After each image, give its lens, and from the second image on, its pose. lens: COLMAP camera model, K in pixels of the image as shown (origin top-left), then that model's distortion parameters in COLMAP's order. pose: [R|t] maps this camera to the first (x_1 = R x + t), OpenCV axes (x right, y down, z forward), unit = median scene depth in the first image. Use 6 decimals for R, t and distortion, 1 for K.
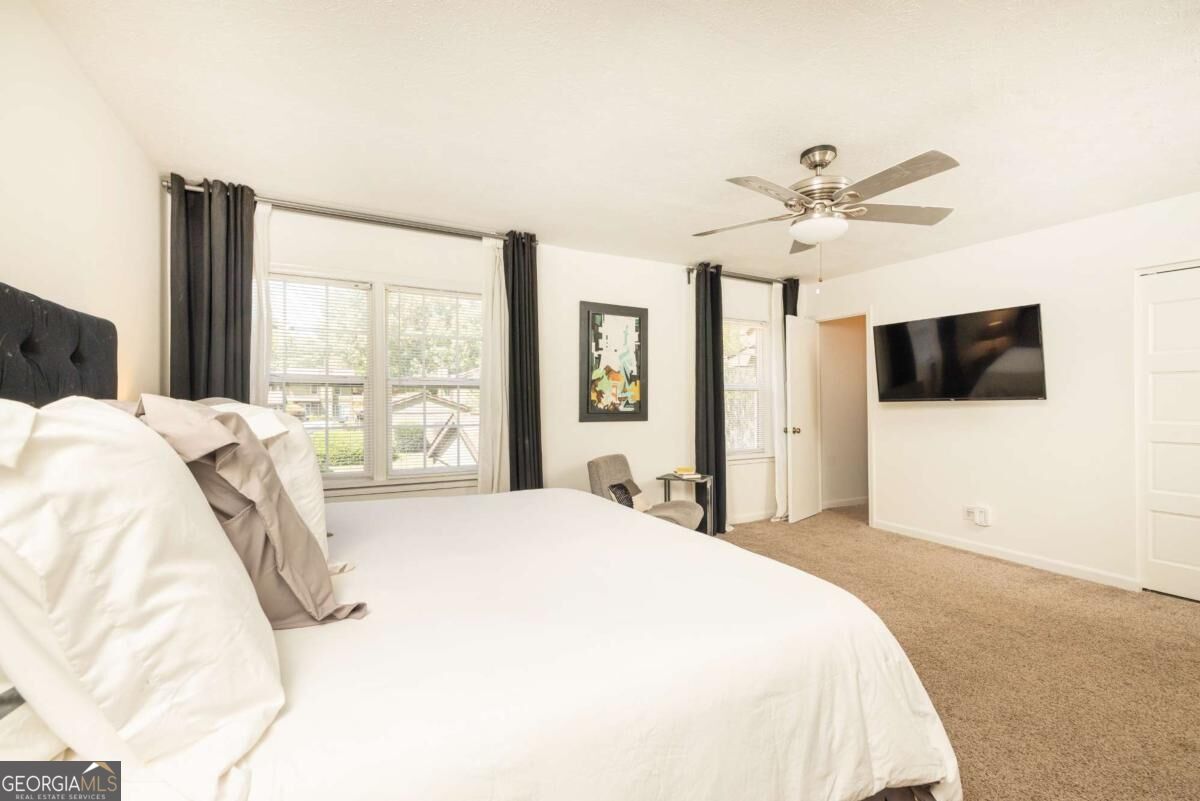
lens RADIAL K [[510.1, 0, 600.0], [0, 510.1, 400.5], [0, 0, 1]] dist [0.002340, 0.000139]
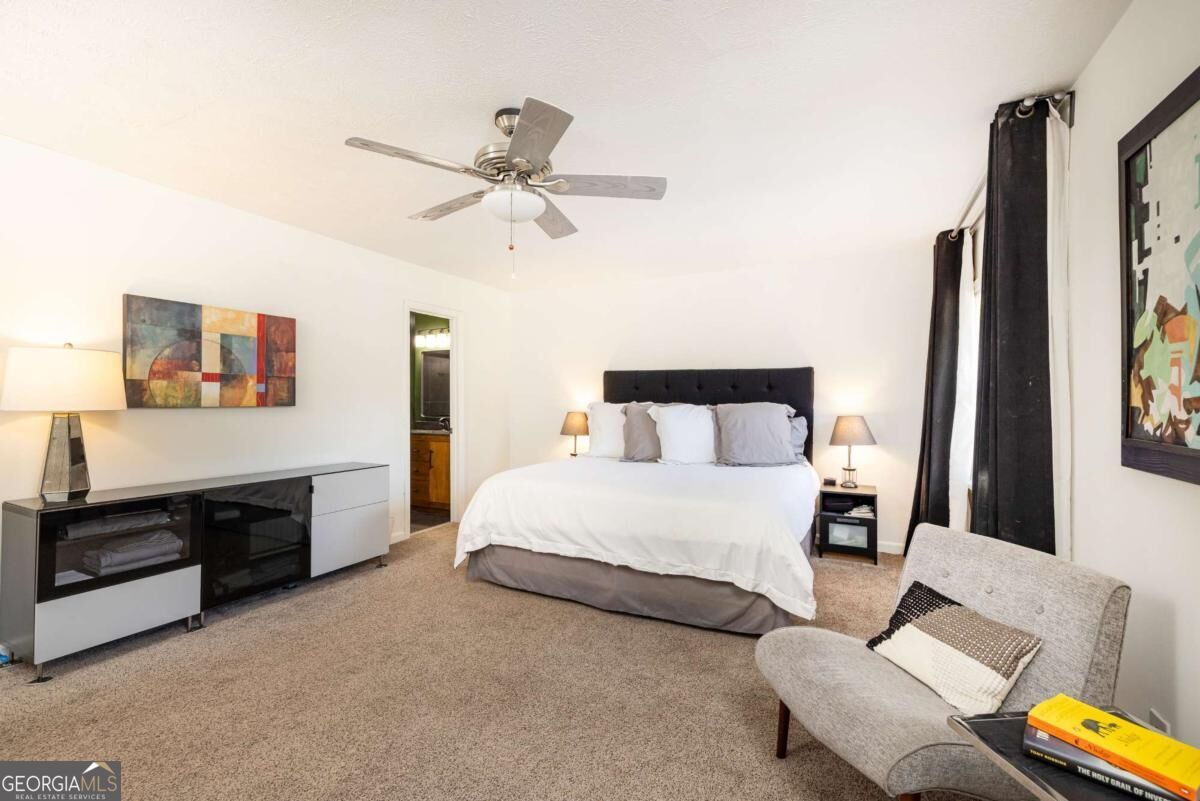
lens RADIAL K [[510.1, 0, 600.0], [0, 510.1, 400.5], [0, 0, 1]] dist [0.002340, 0.000139]
pose [[-0.820645, -0.005749, -0.571410, 0.471307], [-0.006051, 0.999981, -0.001370, -0.002738], [0.571406, 0.002333, -0.820664, 1.053203]]
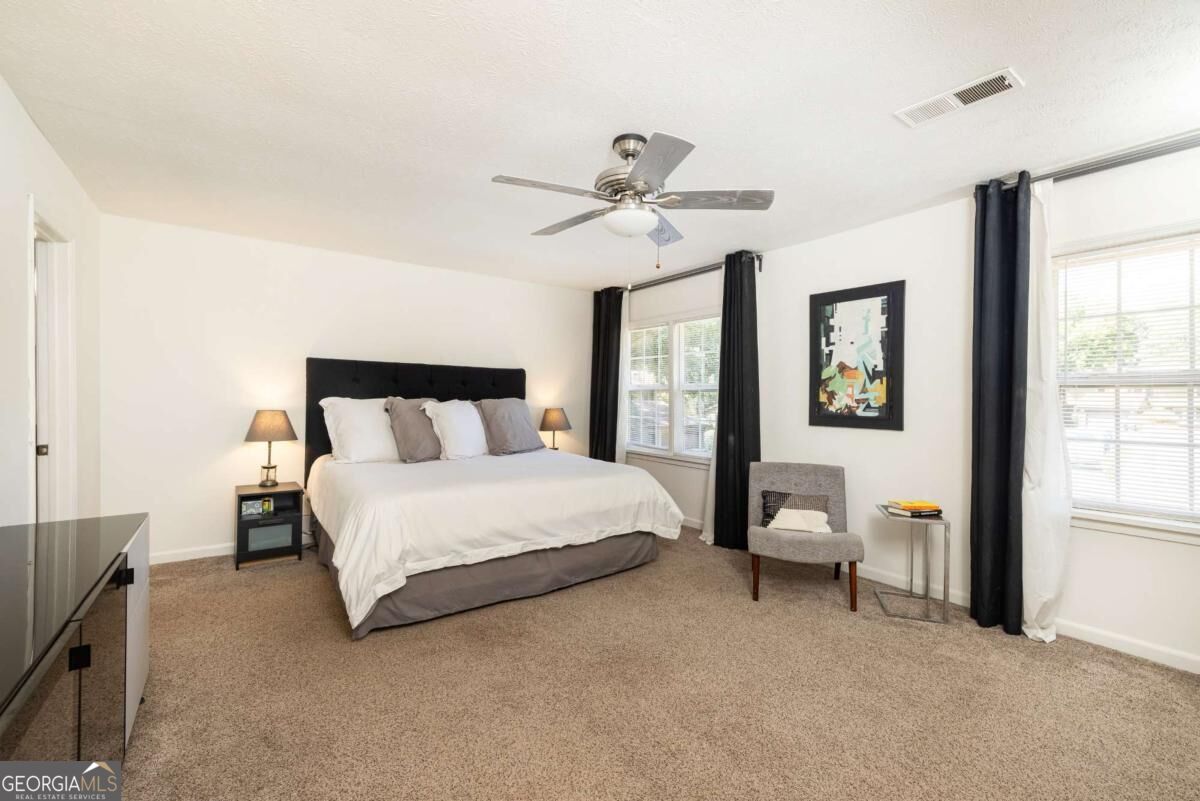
lens RADIAL K [[510.1, 0, 600.0], [0, 510.1, 400.5], [0, 0, 1]] dist [0.002340, 0.000139]
pose [[0.138263, 0.002930, -0.990391, 0.801219], [-0.010691, 0.999942, 0.001466, -0.000564], [0.990338, 0.010385, 0.138286, 0.478083]]
